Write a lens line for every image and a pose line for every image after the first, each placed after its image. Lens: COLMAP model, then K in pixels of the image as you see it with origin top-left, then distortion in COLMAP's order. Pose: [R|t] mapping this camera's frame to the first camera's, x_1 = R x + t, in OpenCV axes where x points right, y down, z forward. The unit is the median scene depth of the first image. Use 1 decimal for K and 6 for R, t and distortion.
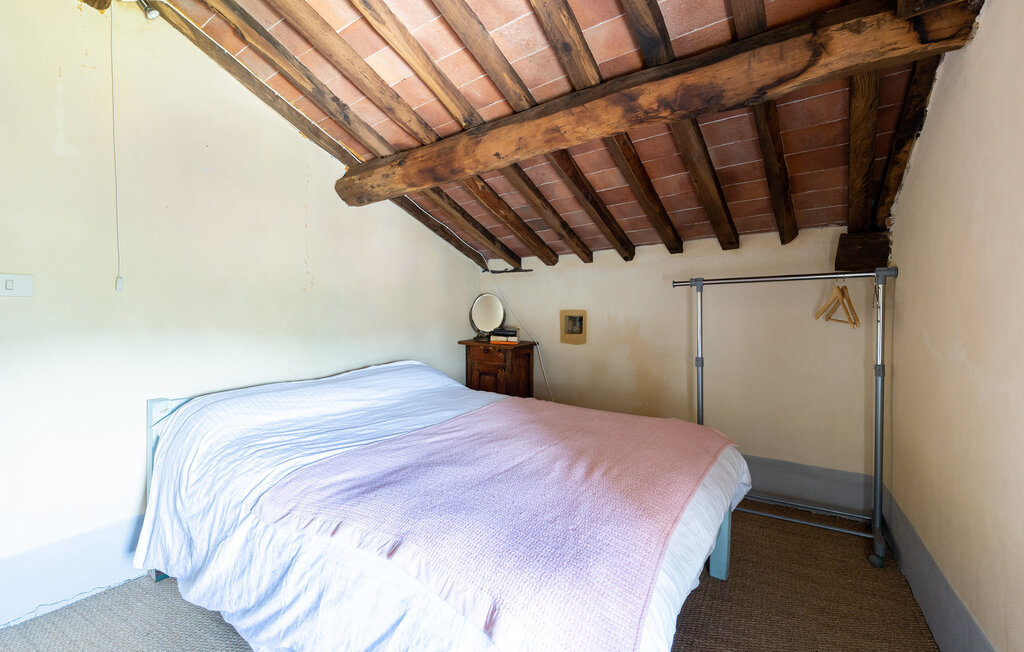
lens RADIAL K [[458.5, 0, 512.0], [0, 458.5, 322.9], [0, 0, 1]] dist [0.003990, -0.000942]
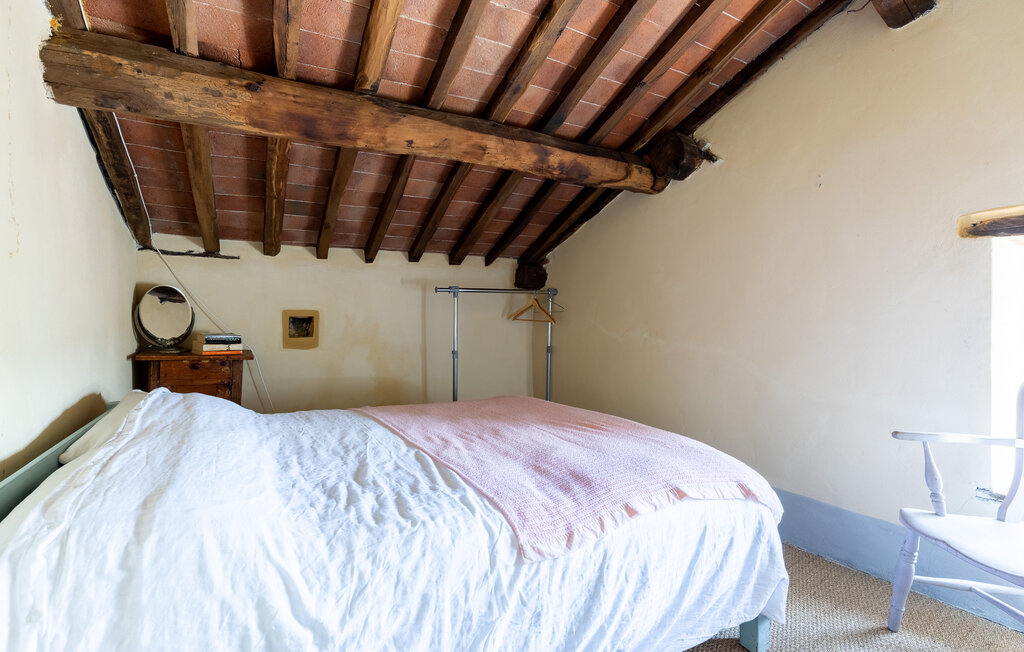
lens RADIAL K [[458.5, 0, 512.1], [0, 458.5, 323.1], [0, 0, 1]] dist [0.003990, -0.000942]
pose [[0.419019, -0.006289, 0.907956, -0.649476], [0.013389, 0.999910, 0.000747, 0.001848], [-0.907879, 0.011843, 0.419065, 0.349619]]
